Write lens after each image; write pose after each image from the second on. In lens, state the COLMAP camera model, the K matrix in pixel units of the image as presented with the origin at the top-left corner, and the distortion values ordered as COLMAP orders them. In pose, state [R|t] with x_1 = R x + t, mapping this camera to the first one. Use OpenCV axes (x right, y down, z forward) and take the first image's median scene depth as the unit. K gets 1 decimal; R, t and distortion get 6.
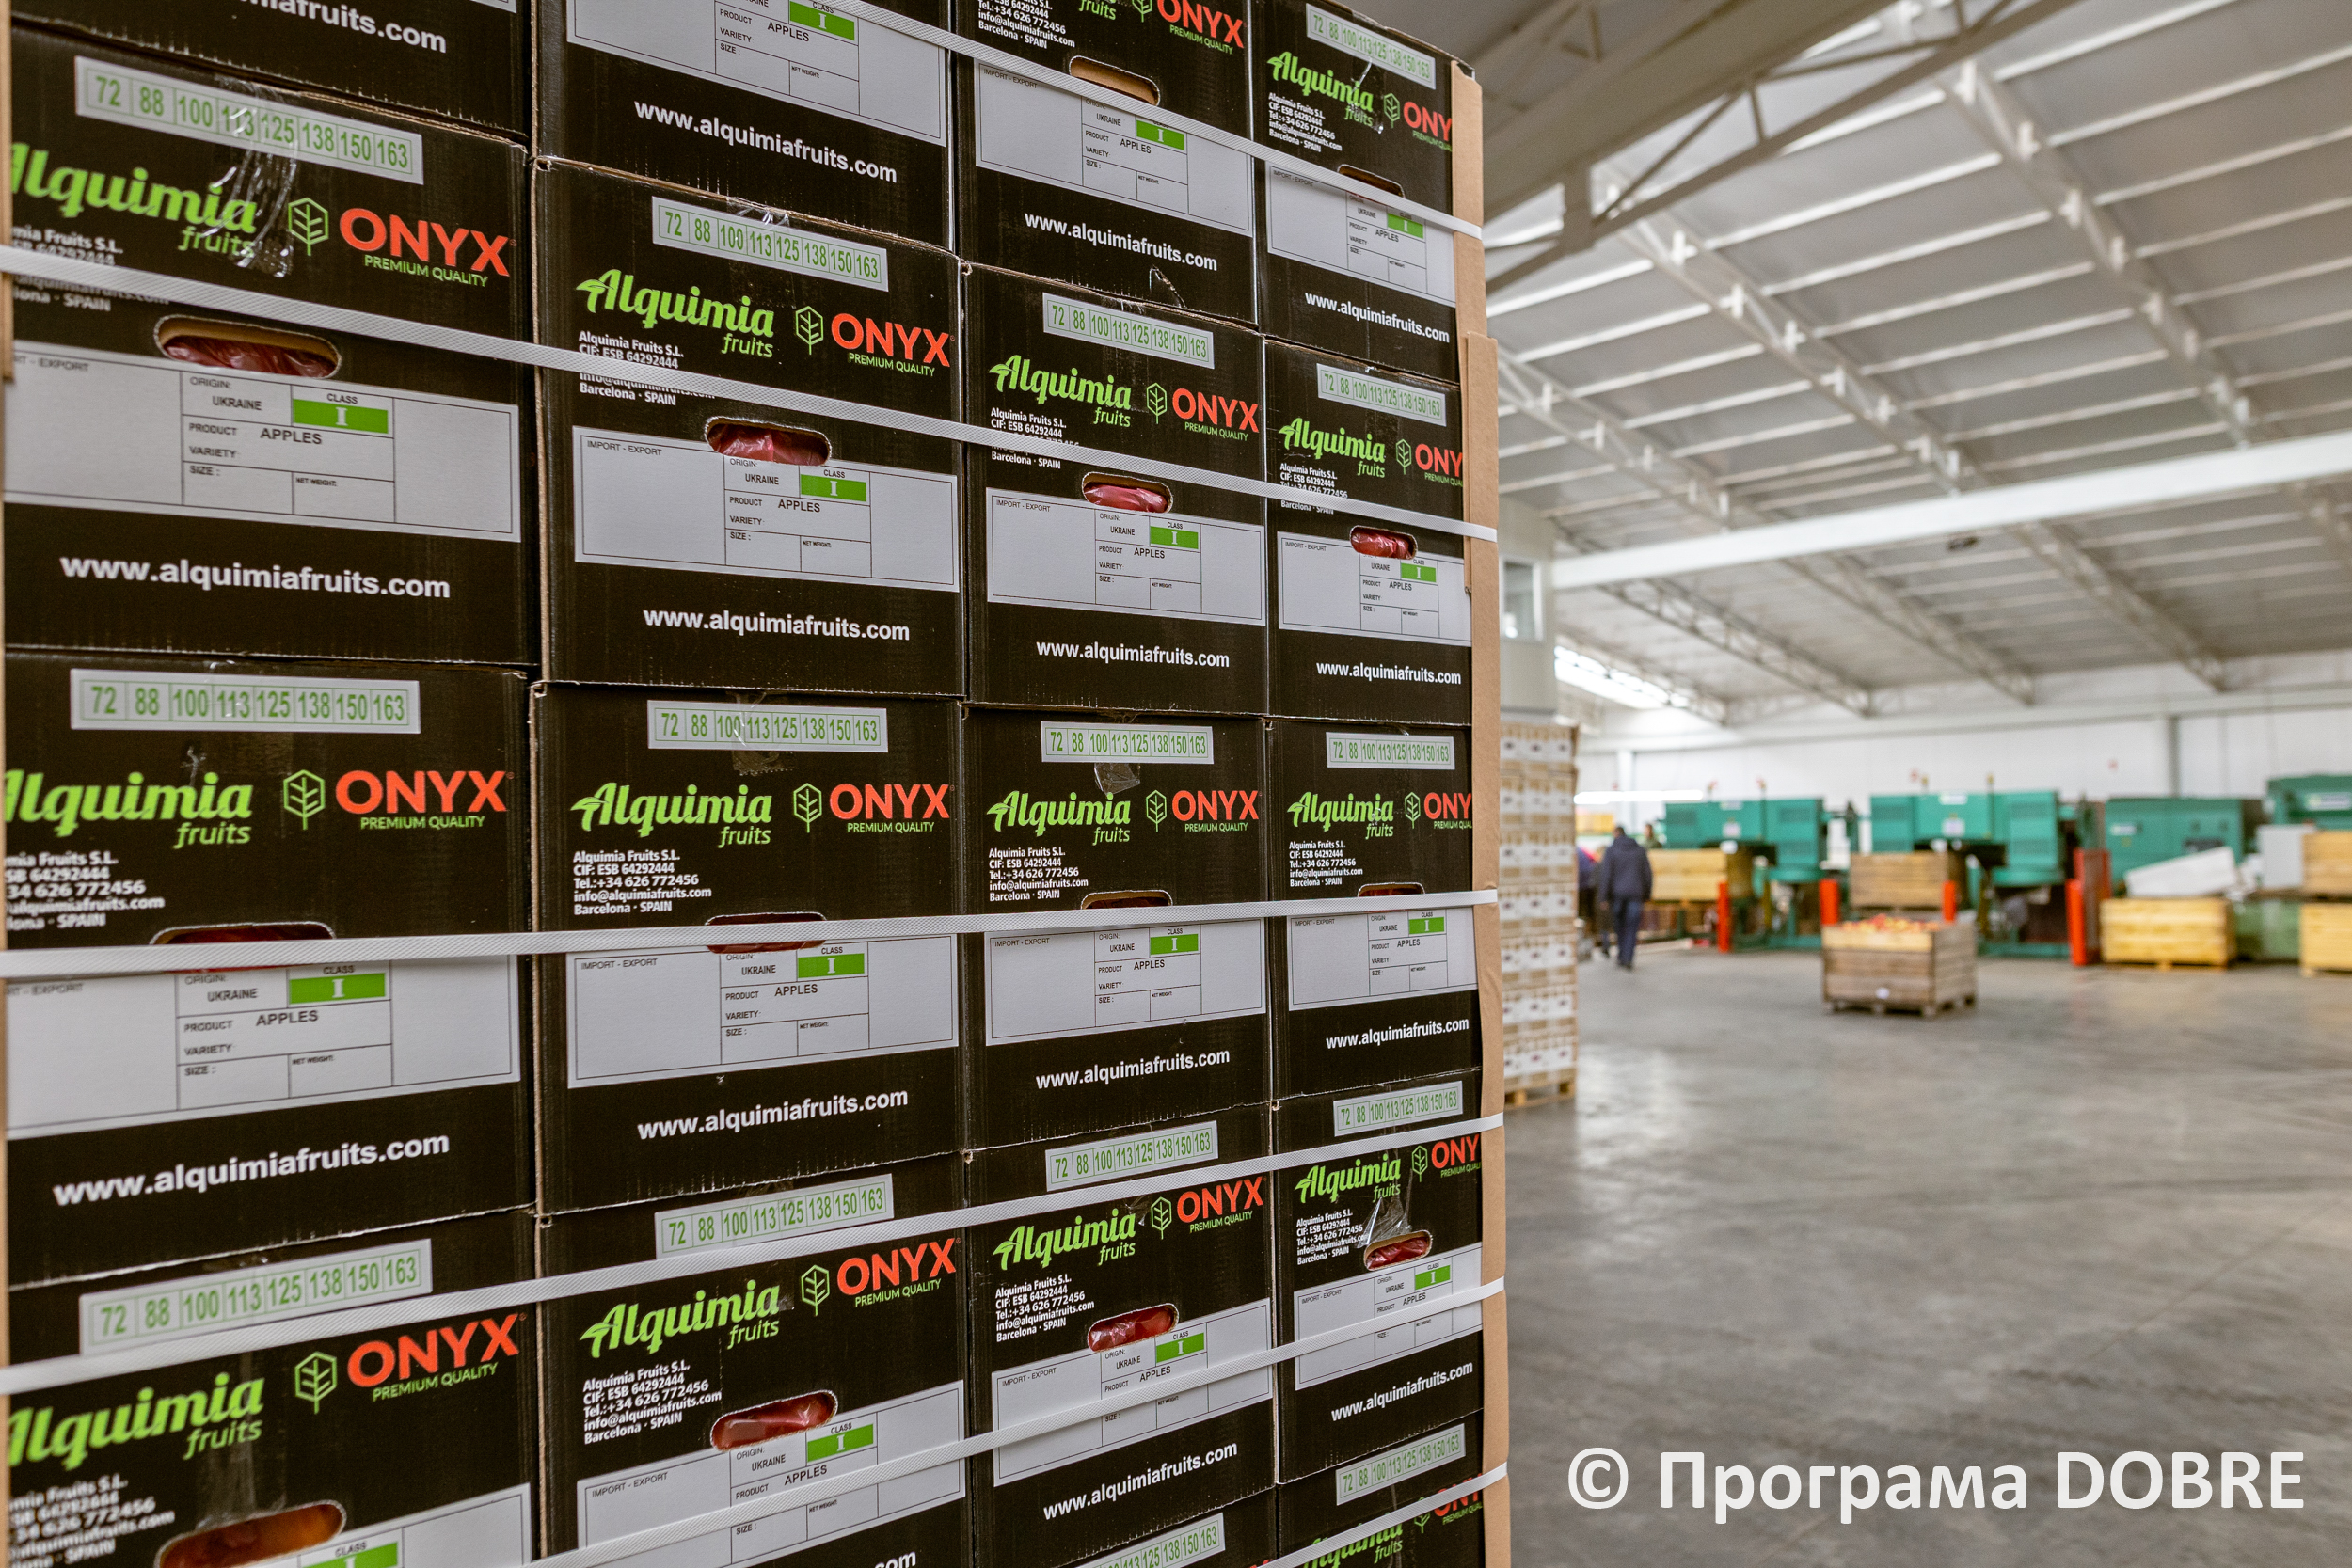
lens RADIAL K [[1641.5, 0, 1142.6], [0, 1641.5, 791.1], [0, 0, 1]] dist [-0.064933, 0.054689]
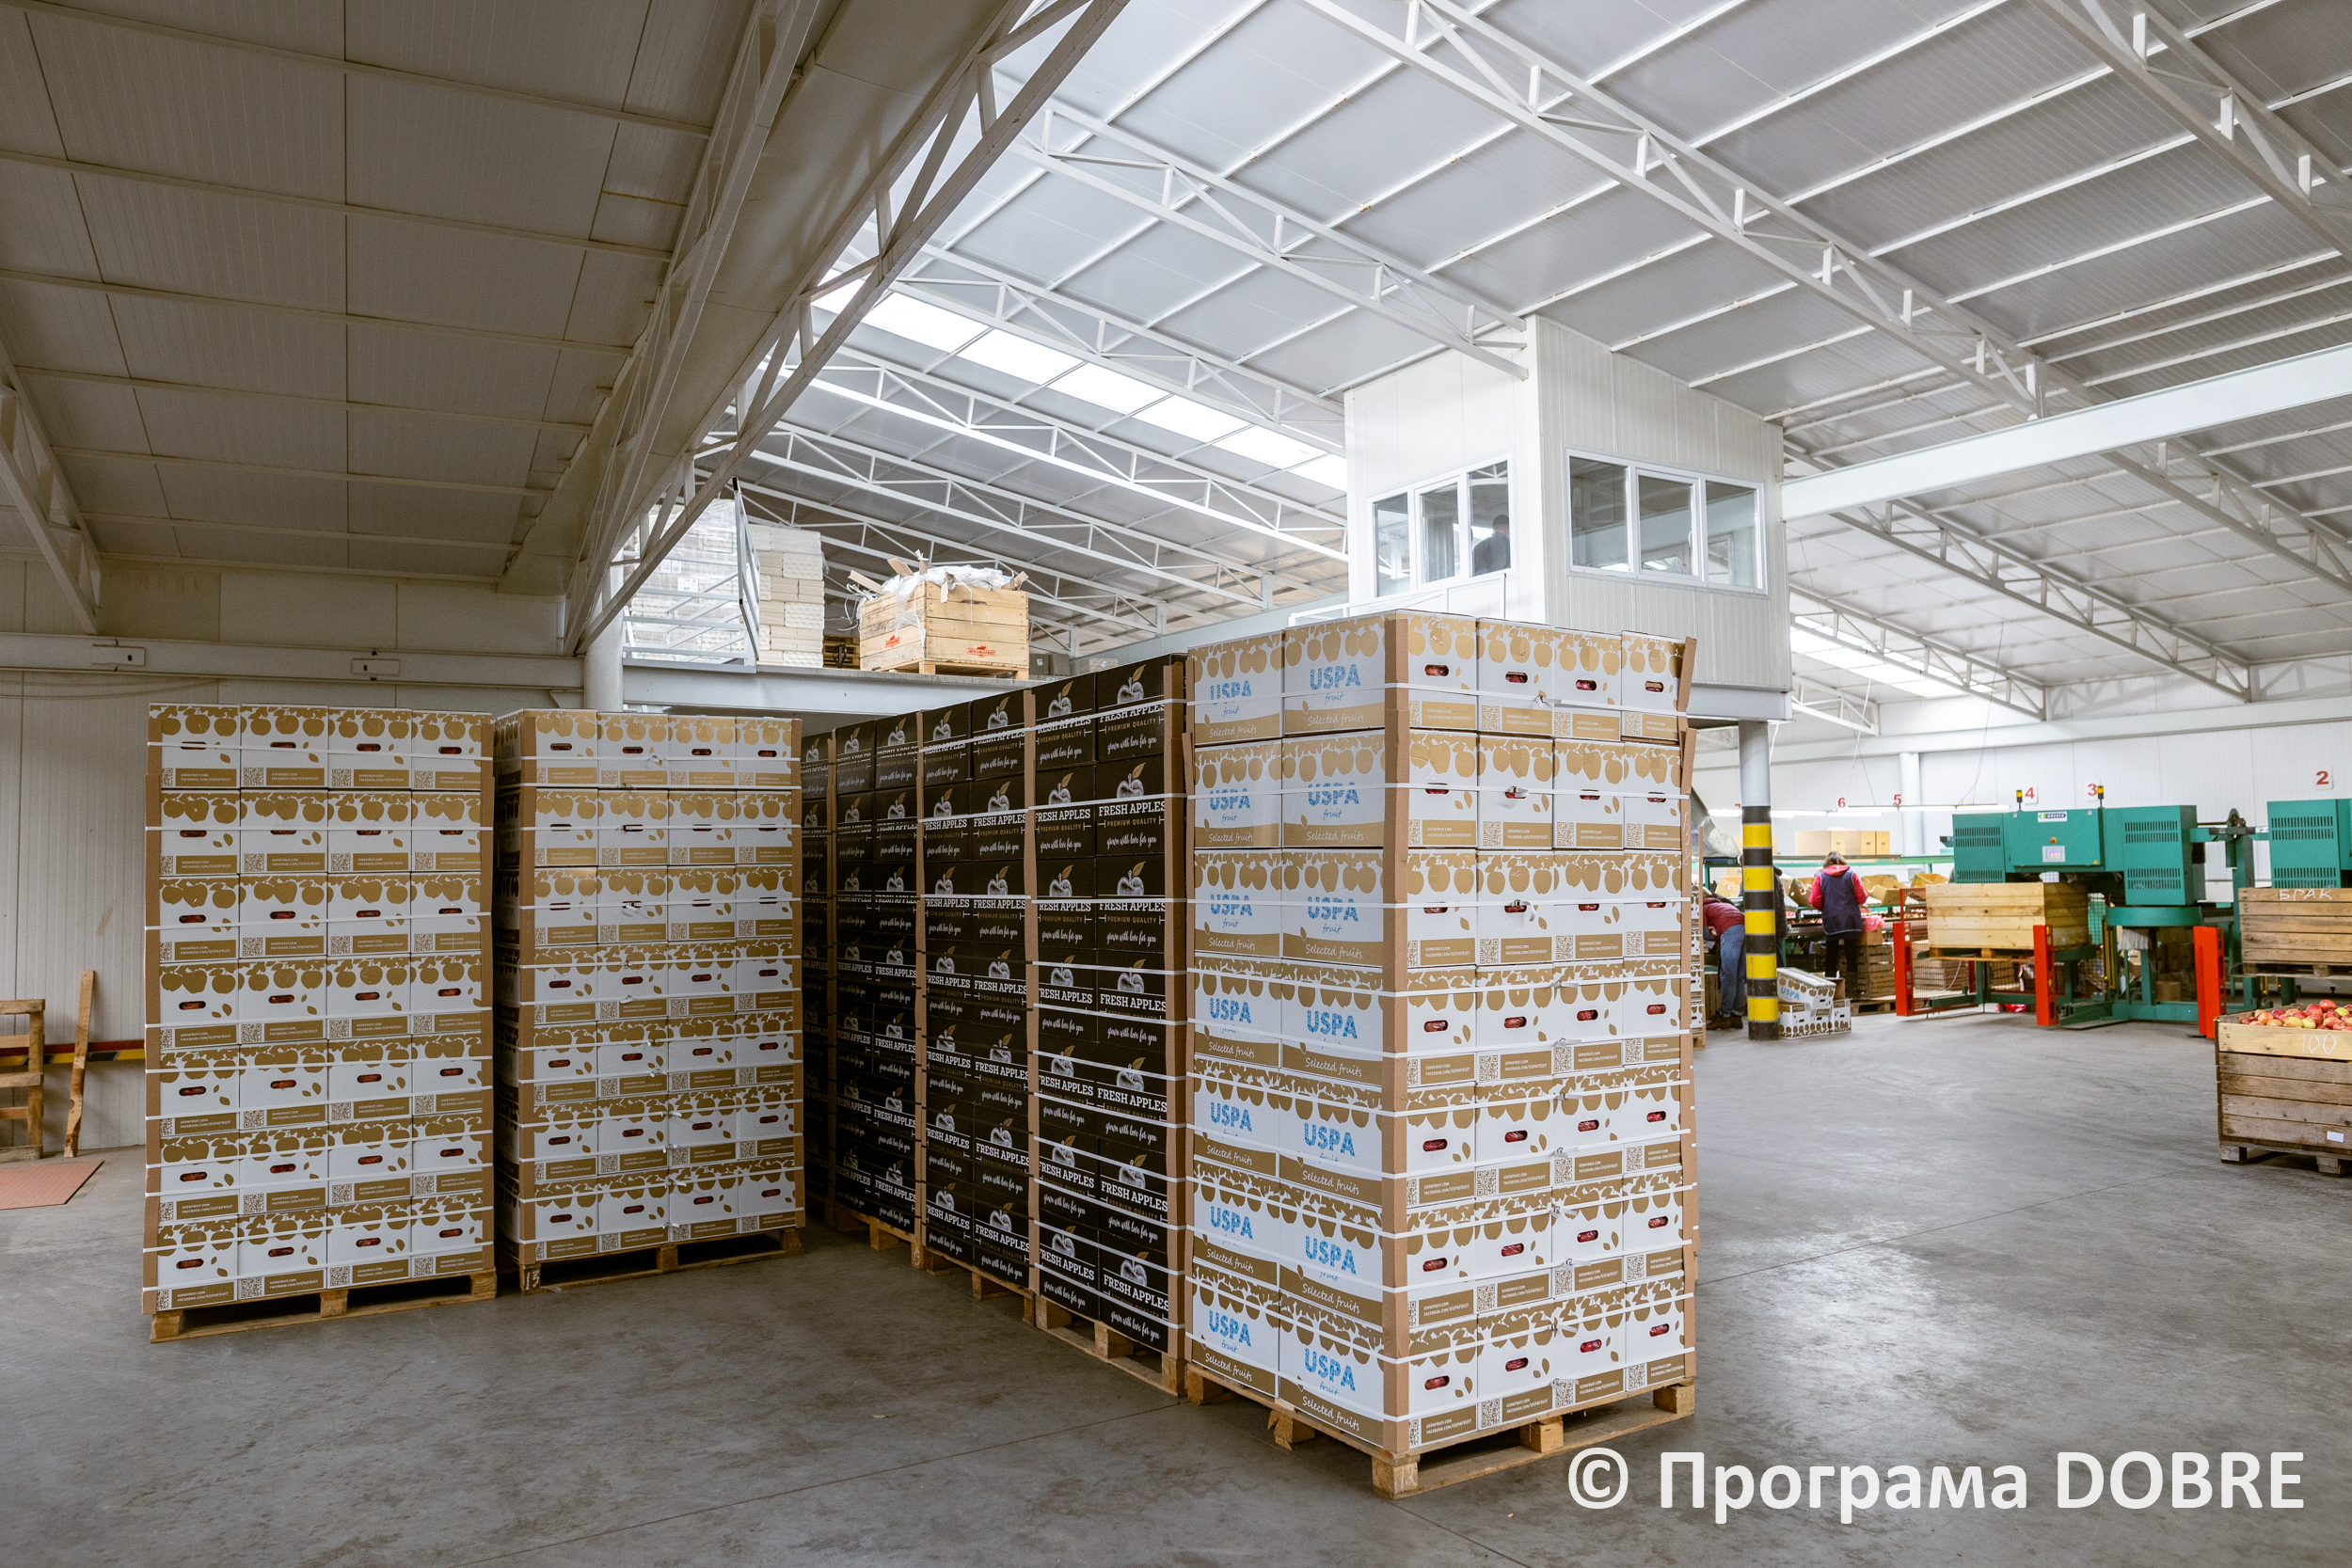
lens RADIAL K [[1641.5, 0, 1142.6], [0, 1641.5, 791.1], [0, 0, 1]] dist [-0.064933, 0.054689]
pose [[0.985605, -0.011711, -0.168661, 0.088174], [0.008882, 0.999807, -0.017522, 0.005245], [0.168833, 0.015772, 0.985518, 0.234215]]
